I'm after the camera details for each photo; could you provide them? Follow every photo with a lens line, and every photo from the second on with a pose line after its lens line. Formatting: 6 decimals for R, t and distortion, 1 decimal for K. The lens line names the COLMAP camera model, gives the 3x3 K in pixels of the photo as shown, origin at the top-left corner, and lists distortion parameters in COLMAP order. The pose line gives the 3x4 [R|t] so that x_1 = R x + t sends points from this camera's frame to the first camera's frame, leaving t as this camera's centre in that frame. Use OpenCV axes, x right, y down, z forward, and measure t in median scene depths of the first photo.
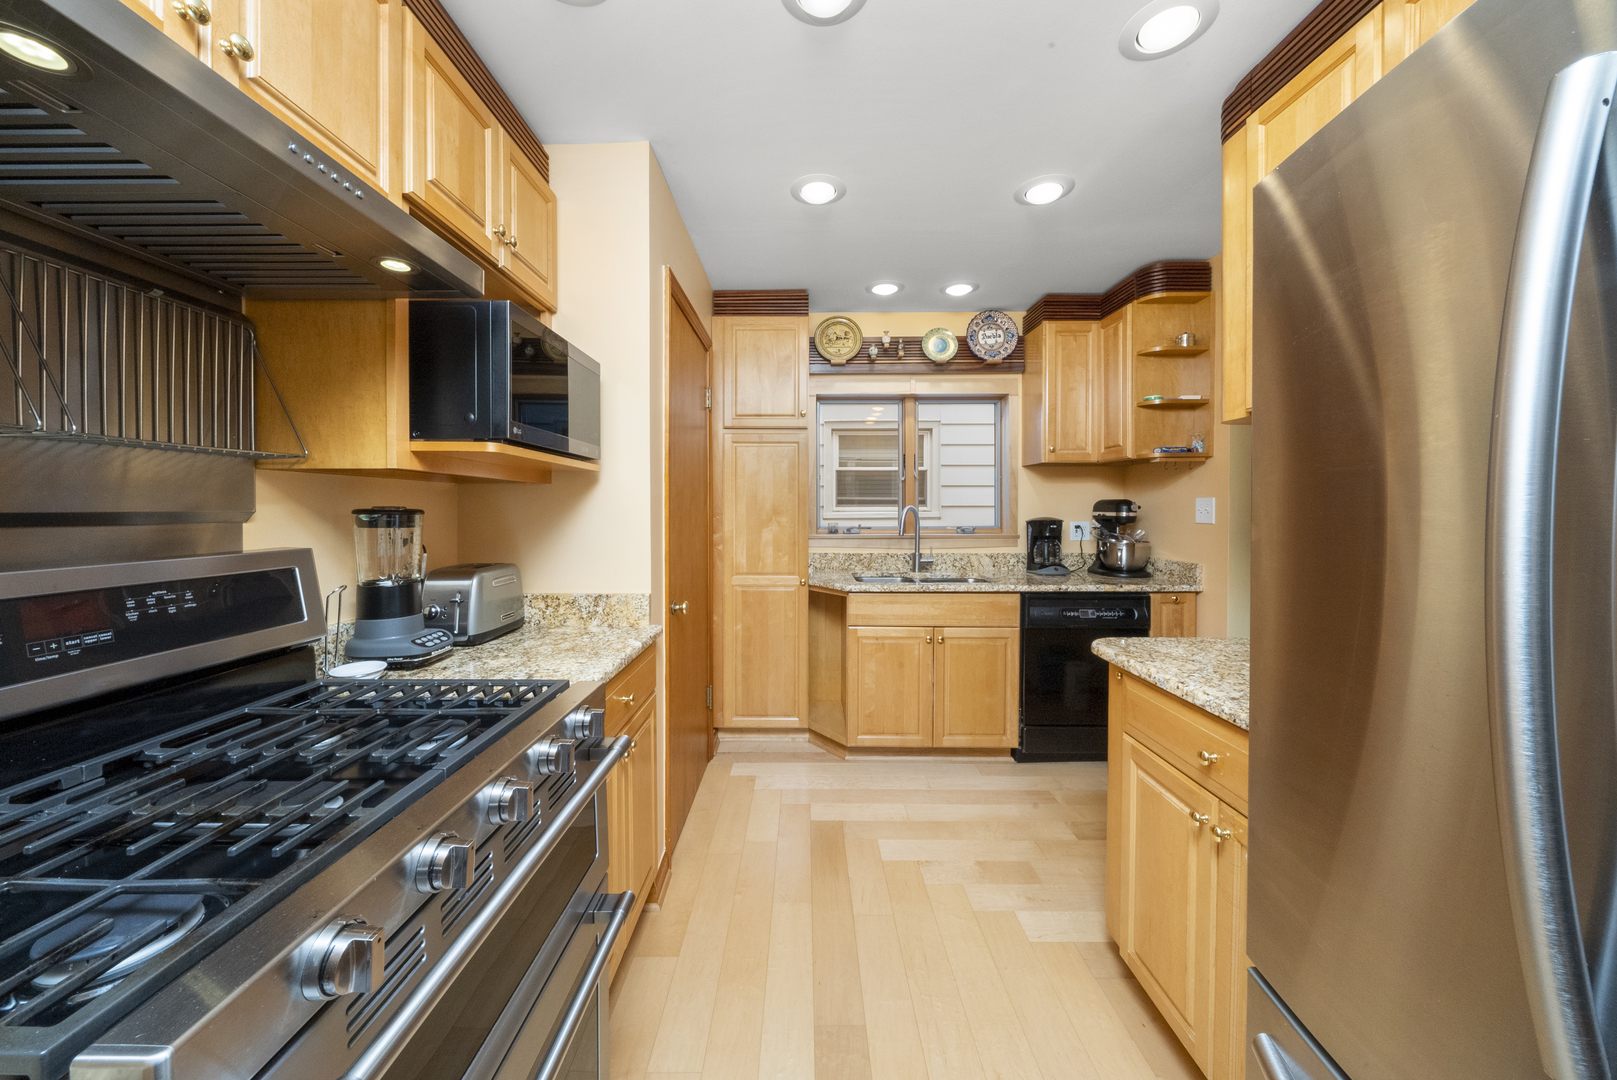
lens RADIAL K [[557.8, 0, 806.4], [0, 557.8, 531.2], [0, 0, 1]] dist [-0.000961, -0.000066]
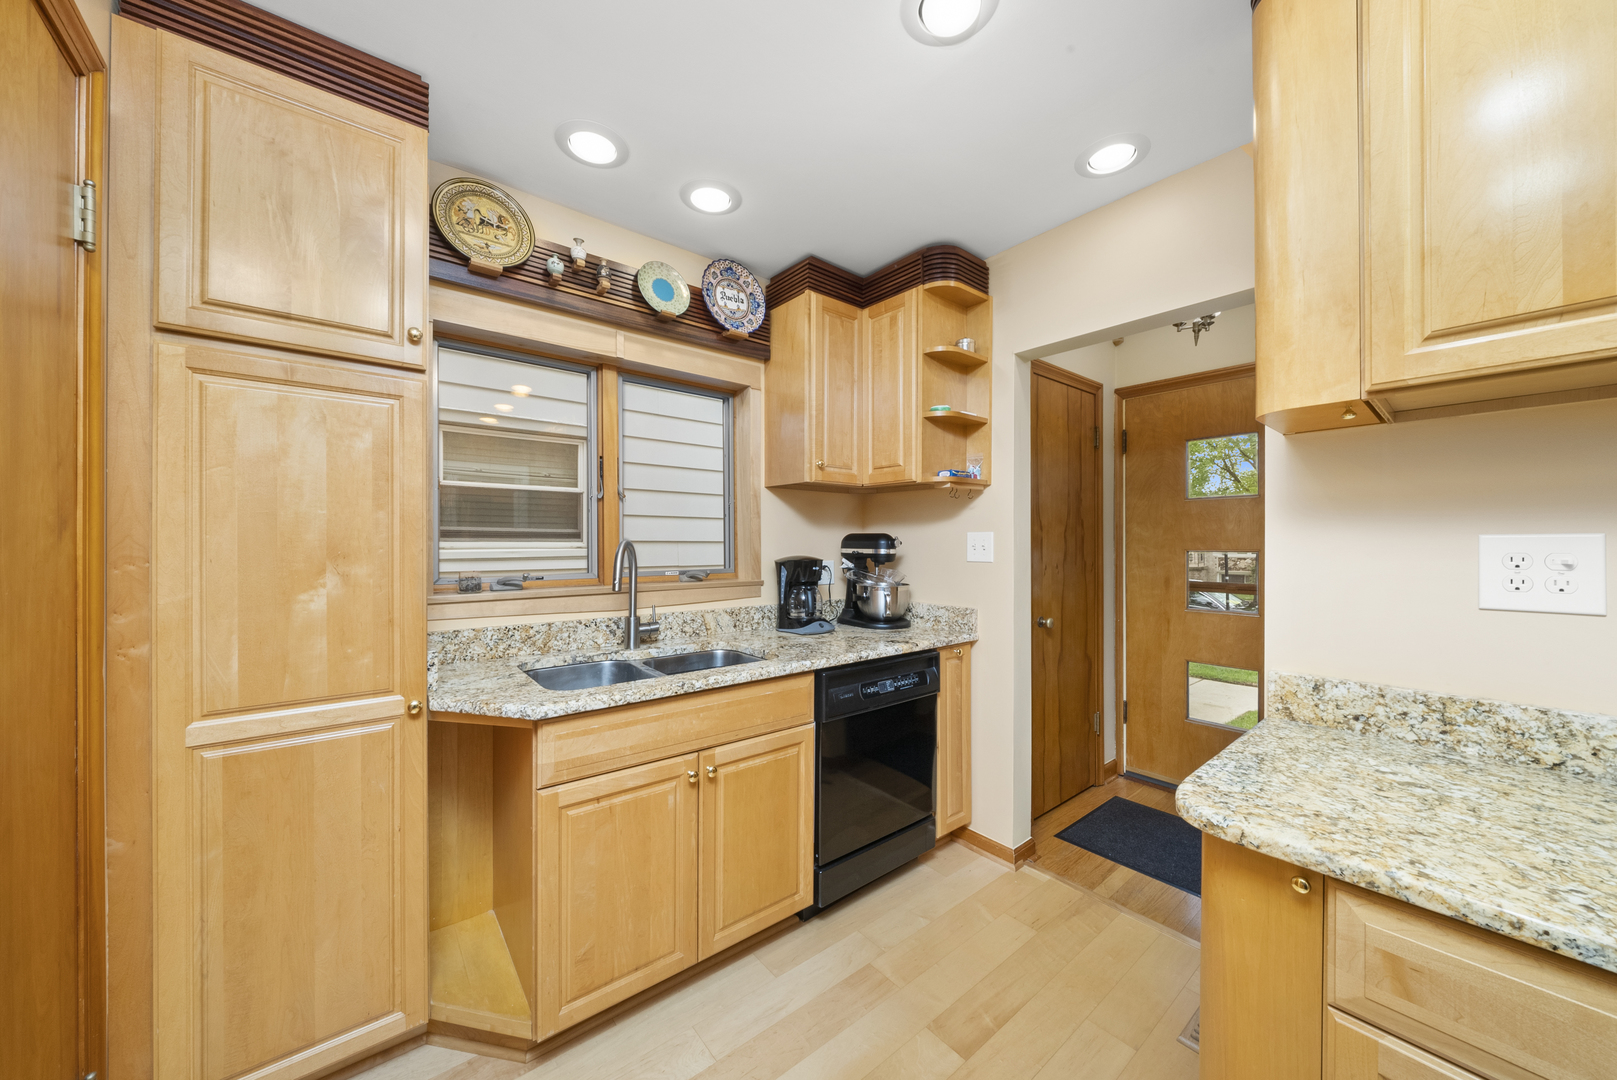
lens RADIAL K [[567.5, 0, 806.6], [0, 567.5, 546.7], [0, 0, 1]] dist [-0.001791, -0.000076]
pose [[0.782249, -0.002107, 0.622963, -0.040525], [0.024481, 0.999326, -0.027361, -0.016726], [-0.622485, 0.036654, 0.781773, 0.407031]]
